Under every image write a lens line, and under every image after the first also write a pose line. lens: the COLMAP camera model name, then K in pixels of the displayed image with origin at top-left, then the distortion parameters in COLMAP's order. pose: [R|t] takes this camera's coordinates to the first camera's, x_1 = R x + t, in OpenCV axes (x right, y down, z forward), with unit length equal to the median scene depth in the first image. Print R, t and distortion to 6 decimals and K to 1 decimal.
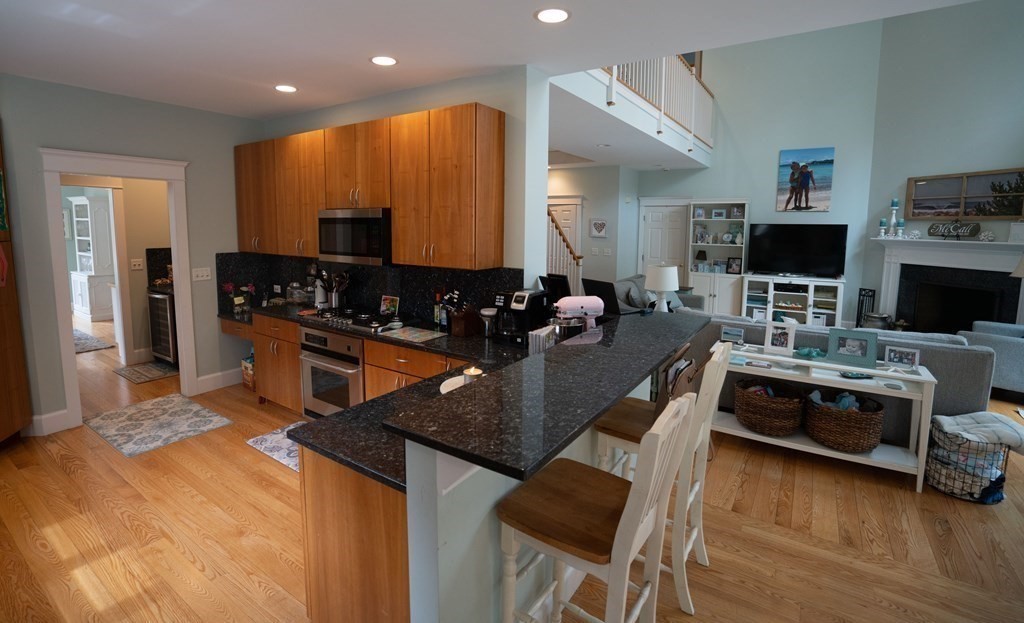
lens RADIAL K [[474.3, 0, 470.3], [0, 474.3, 281.0], [0, 0, 1]] dist [-0.042074, 0.014247]
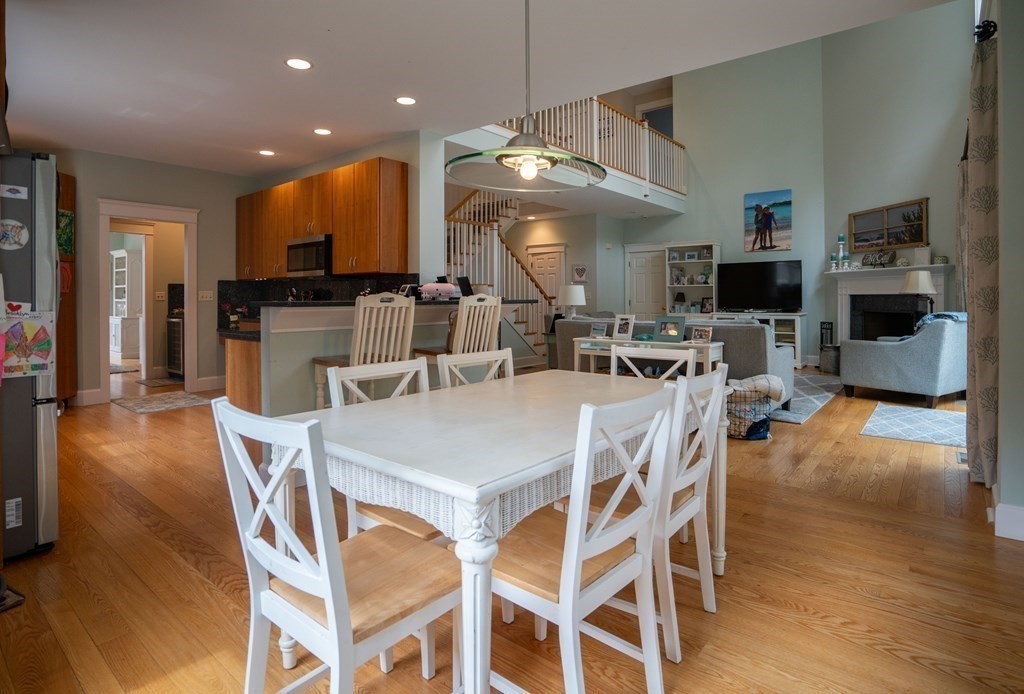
lens RADIAL K [[545.5, 0, 483.1], [0, 545.5, 304.9], [0, 0, 1]] dist [-0.032478, 0.000076]
pose [[0.995262, -0.007267, -0.096959, 0.235975], [-0.003610, 0.993753, -0.111543, 0.126295], [0.097164, 0.111364, 0.989018, -0.280397]]
